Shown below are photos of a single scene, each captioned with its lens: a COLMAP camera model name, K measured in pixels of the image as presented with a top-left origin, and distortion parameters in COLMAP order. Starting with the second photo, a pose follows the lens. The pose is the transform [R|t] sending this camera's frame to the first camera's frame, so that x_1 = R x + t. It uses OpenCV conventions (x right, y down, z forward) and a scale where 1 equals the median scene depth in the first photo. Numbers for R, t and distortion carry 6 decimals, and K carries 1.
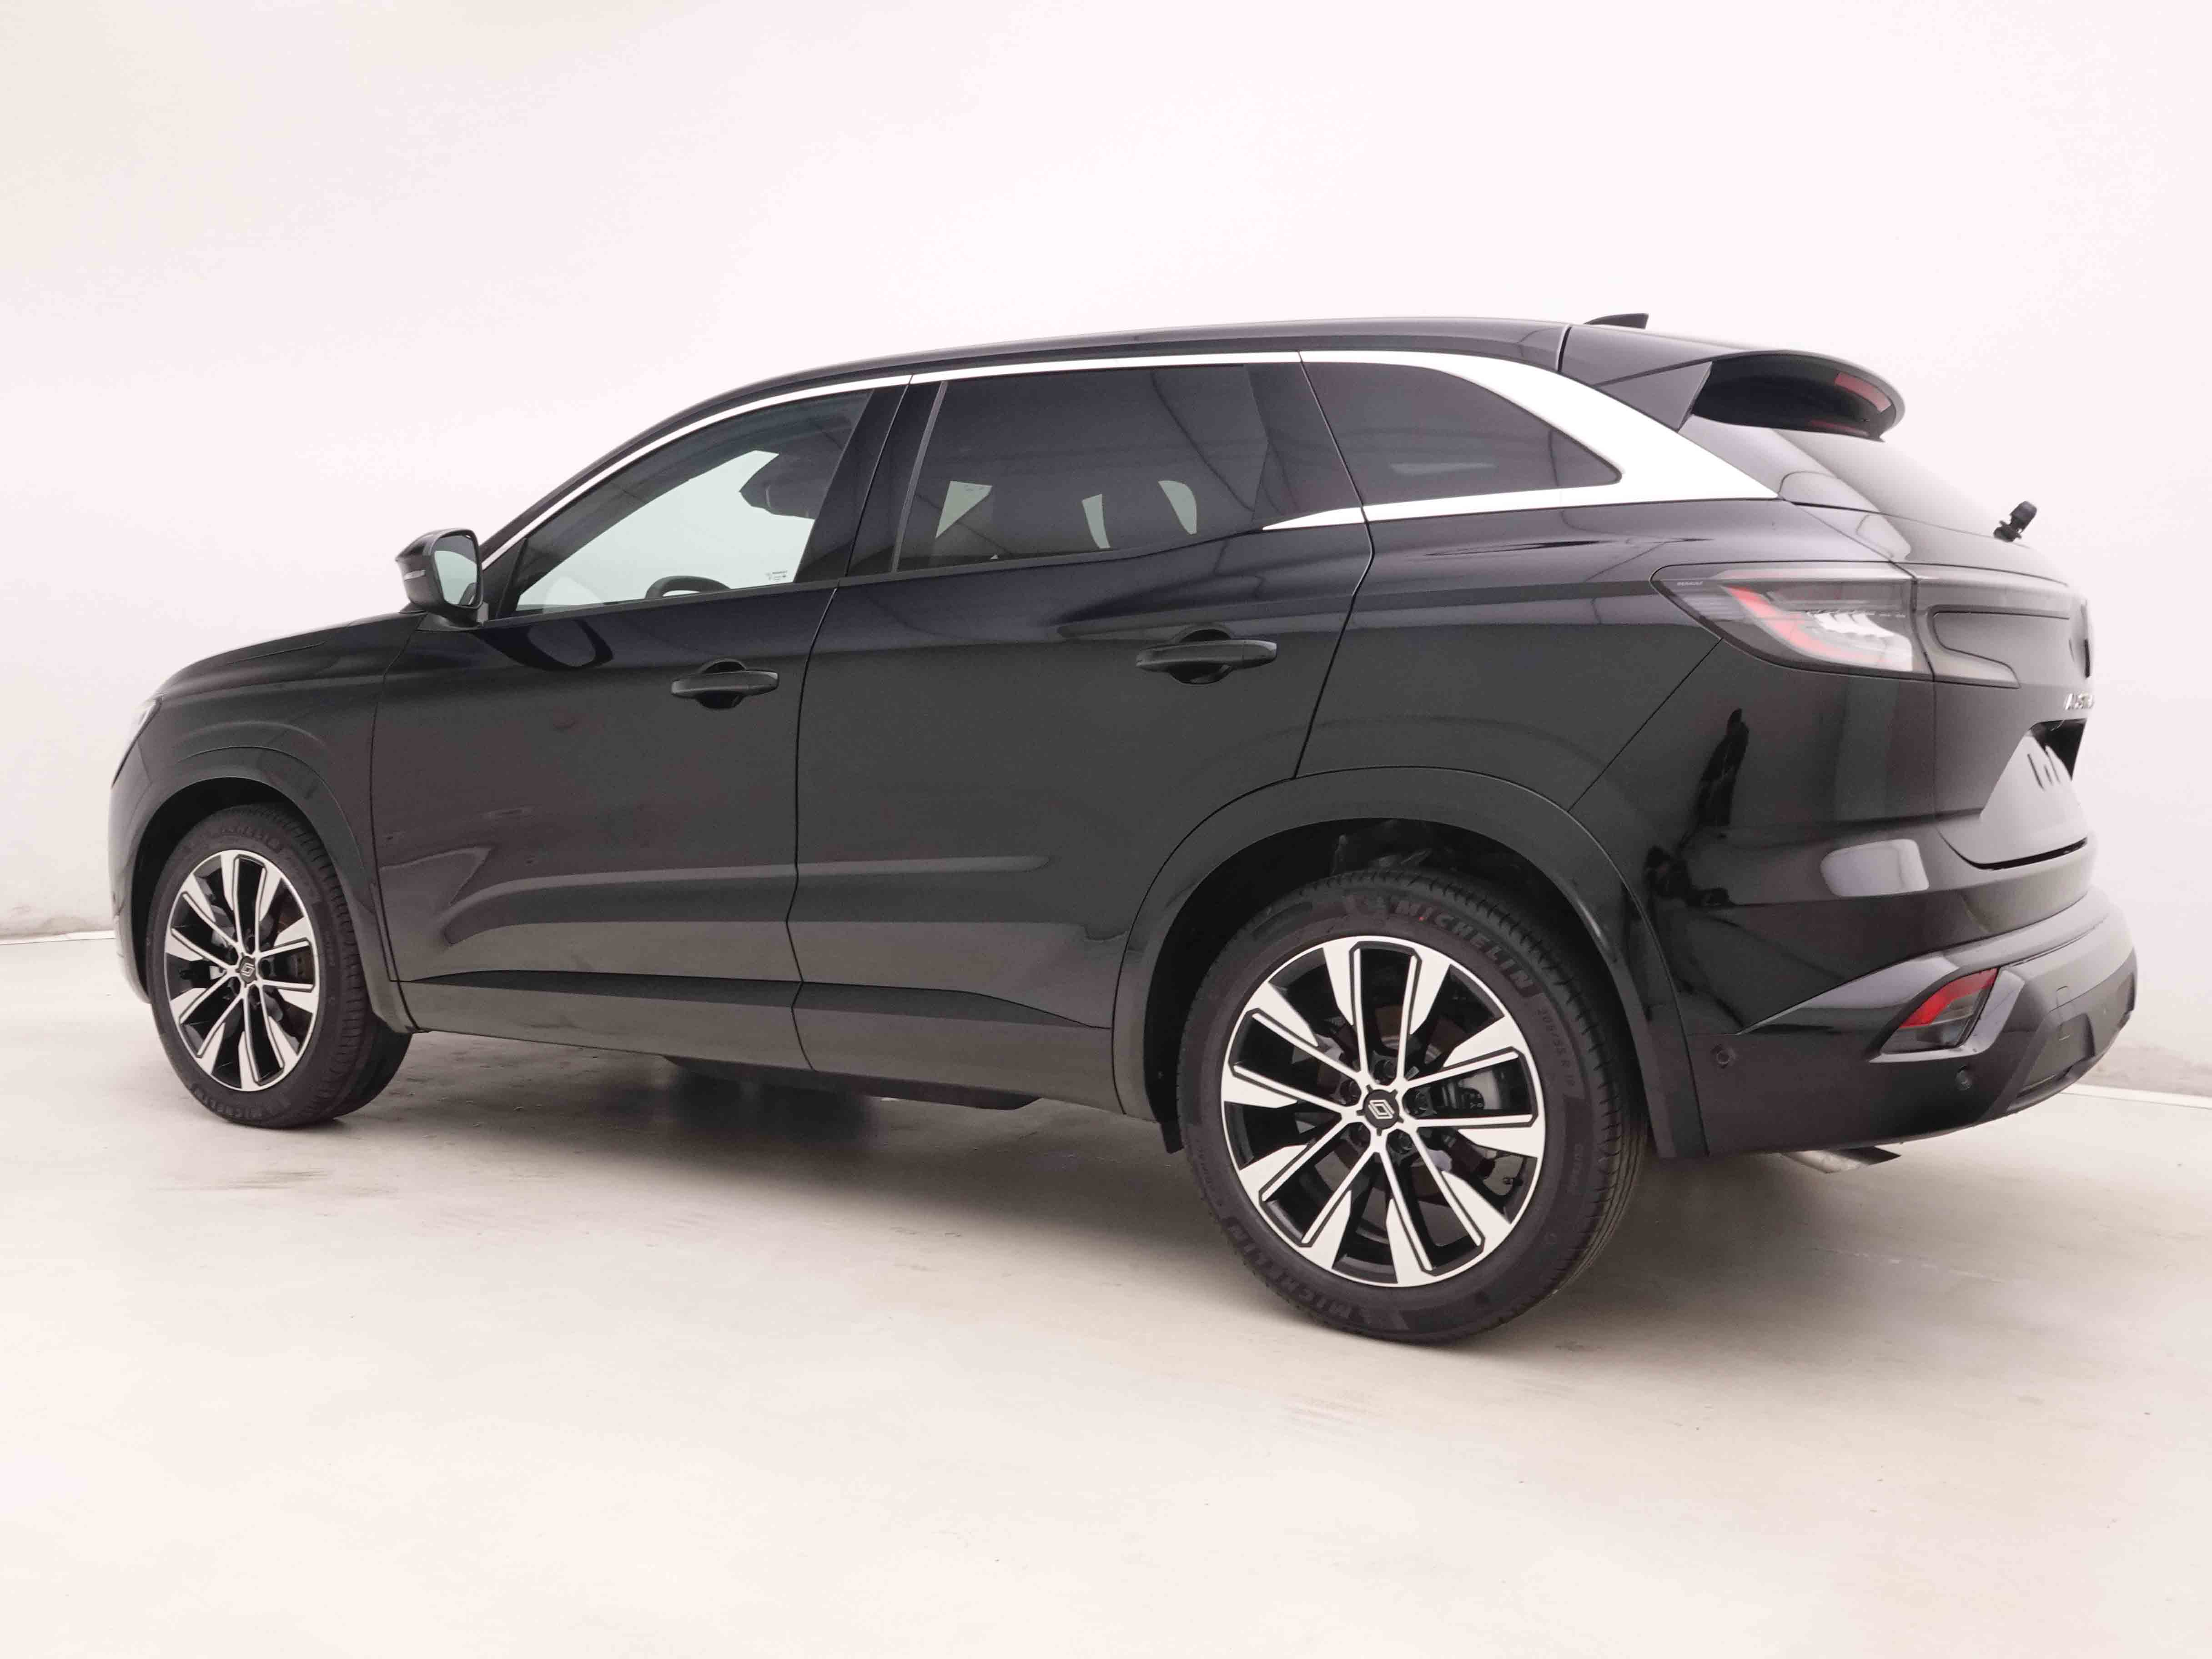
lens RADIAL K [[1823.6, 0, 1107.0], [0, 1823.6, 821.1], [0, 0, 1]] dist [-0.014913, -0.007223]
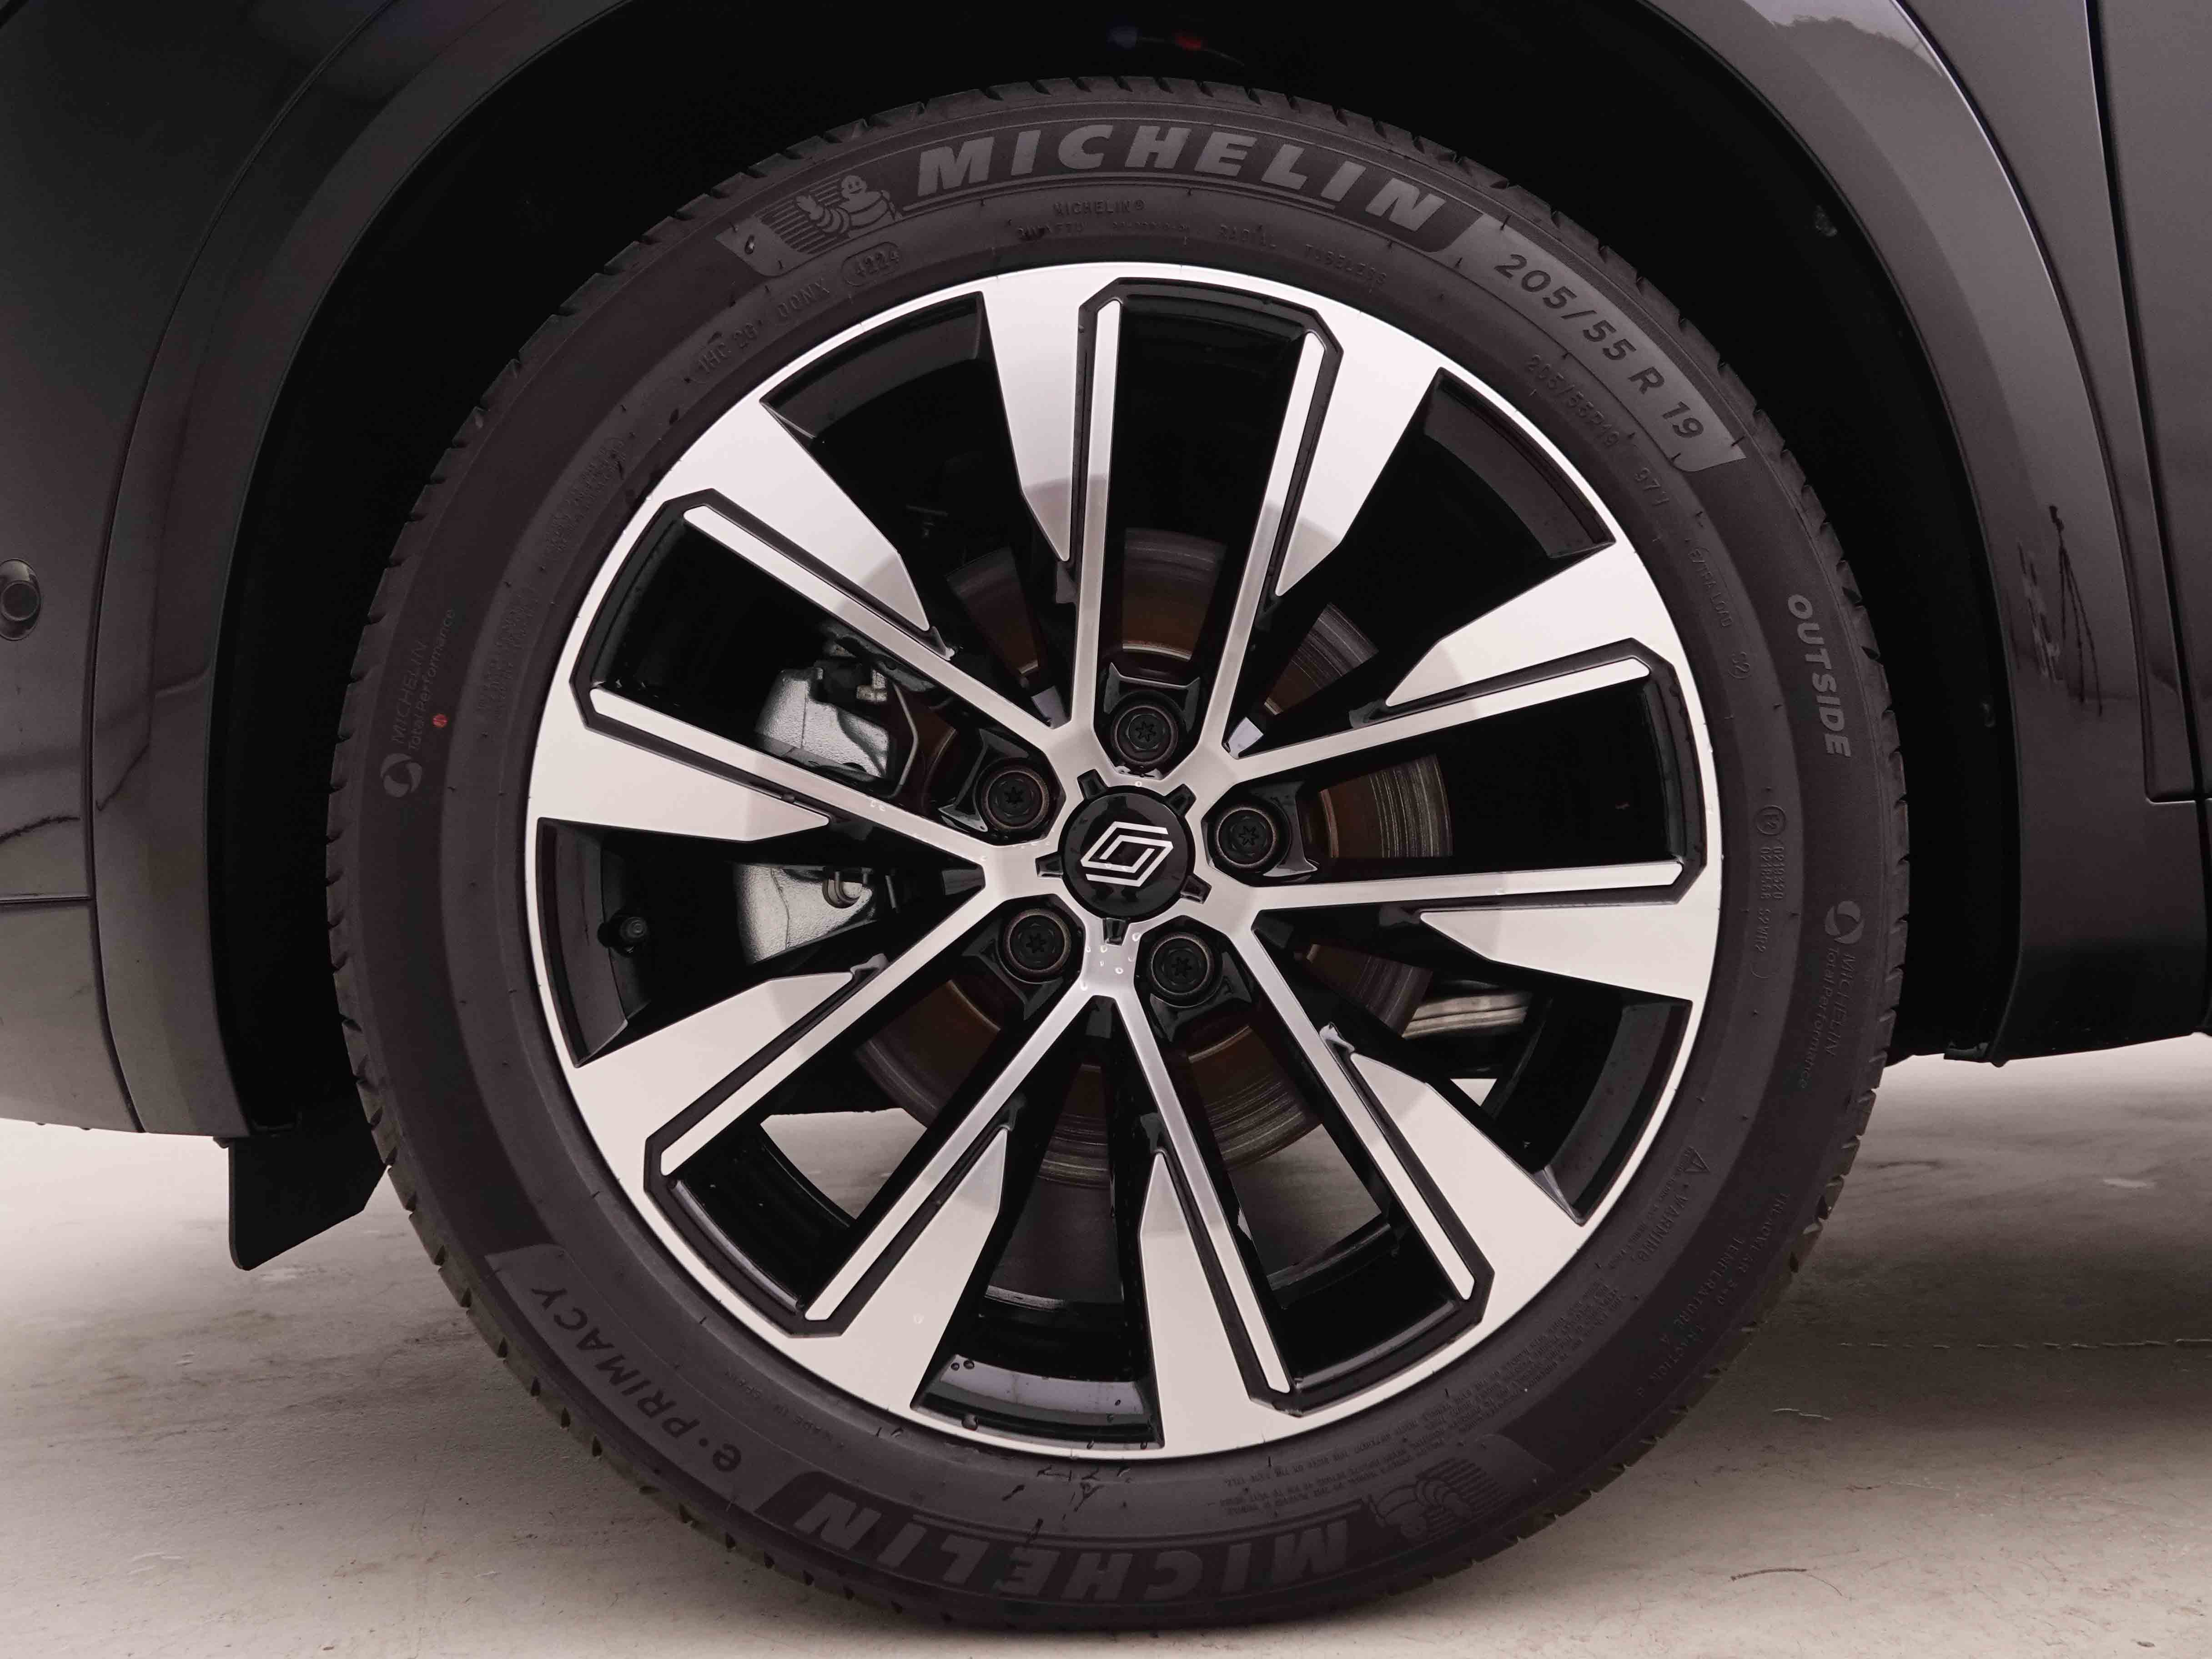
lens RADIAL K [[1627.6, 0, 1112.7], [0, 1627.6, 835.5], [0, 0, 1]] dist [-0.038293, 0.001121]
pose [[0.828409, 0.097480, 0.551576, 0.001402], [-0.080012, 0.995235, -0.055719, 0.169662], [-0.554379, 0.002025, 0.832262, 0.777451]]
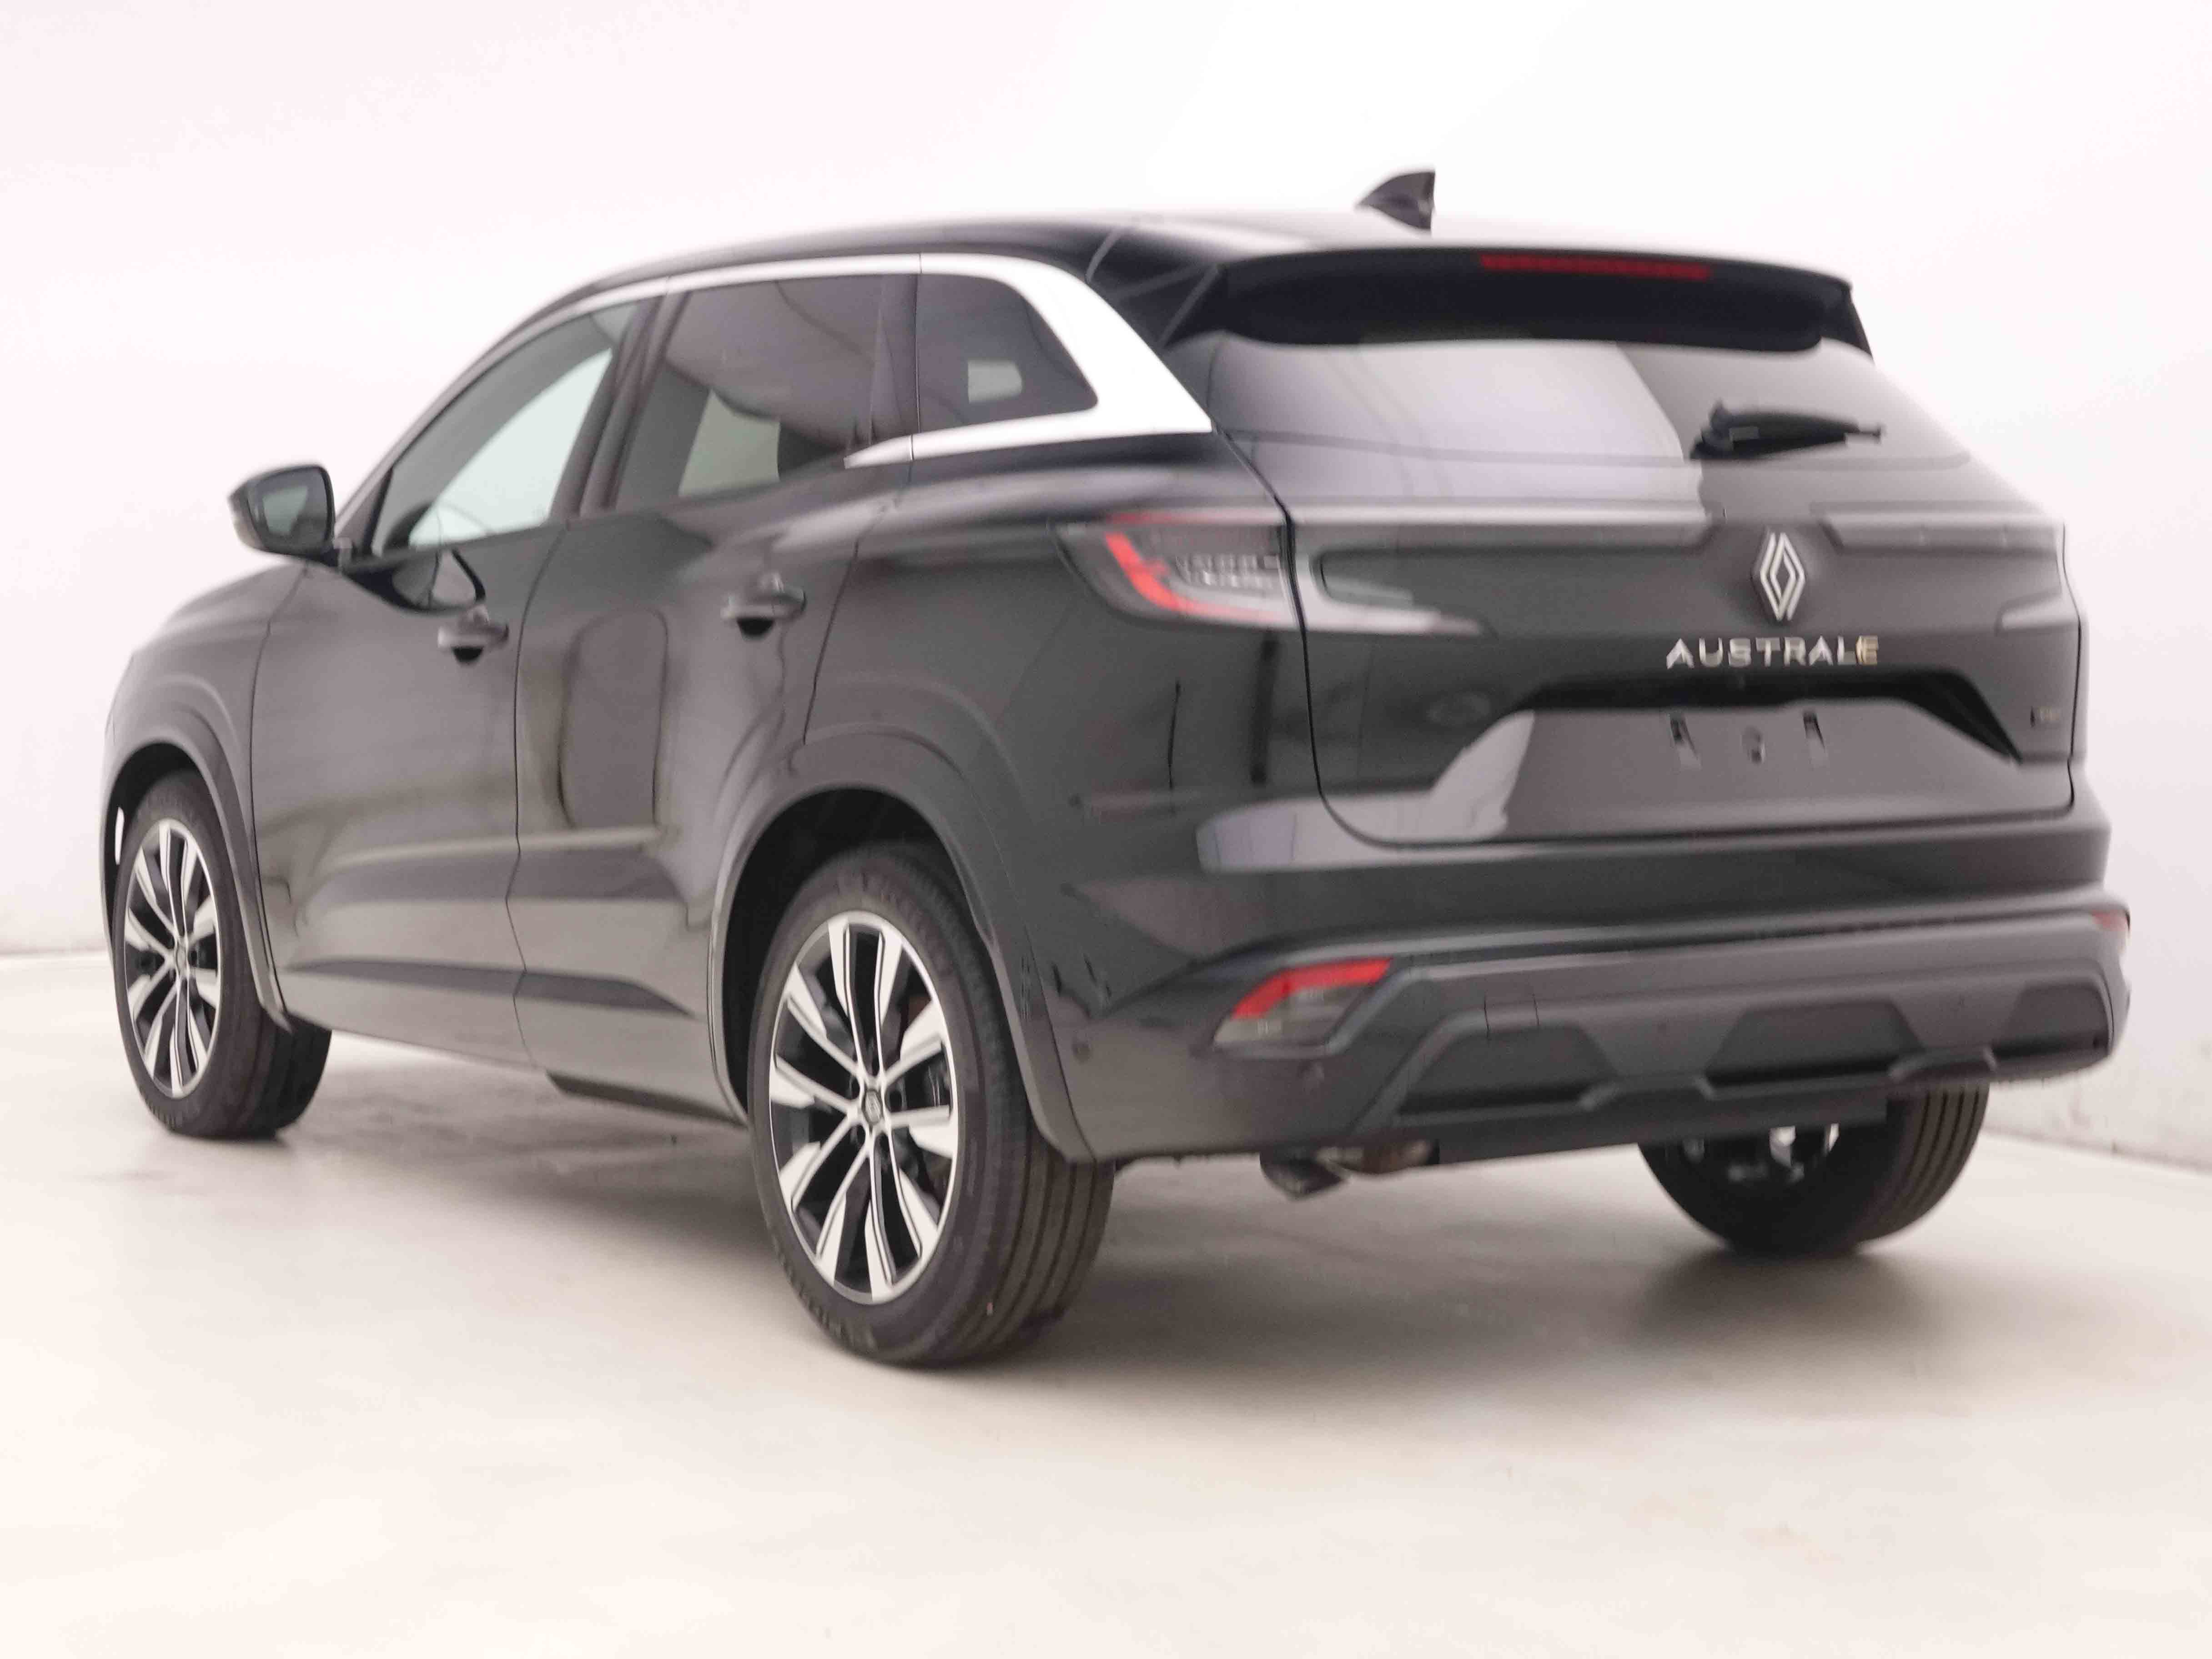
lens RADIAL K [[3620.1, 0, 1107.6], [0, 3620.1, 832.3], [0, 0, 1]] dist [-0.229698, 0.000000]
pose [[0.907230, 0.024309, -0.419932, 1.001684], [-0.031509, 0.999451, -0.010217, 0.036535], [0.419453, 0.022501, 0.907498, -0.576254]]
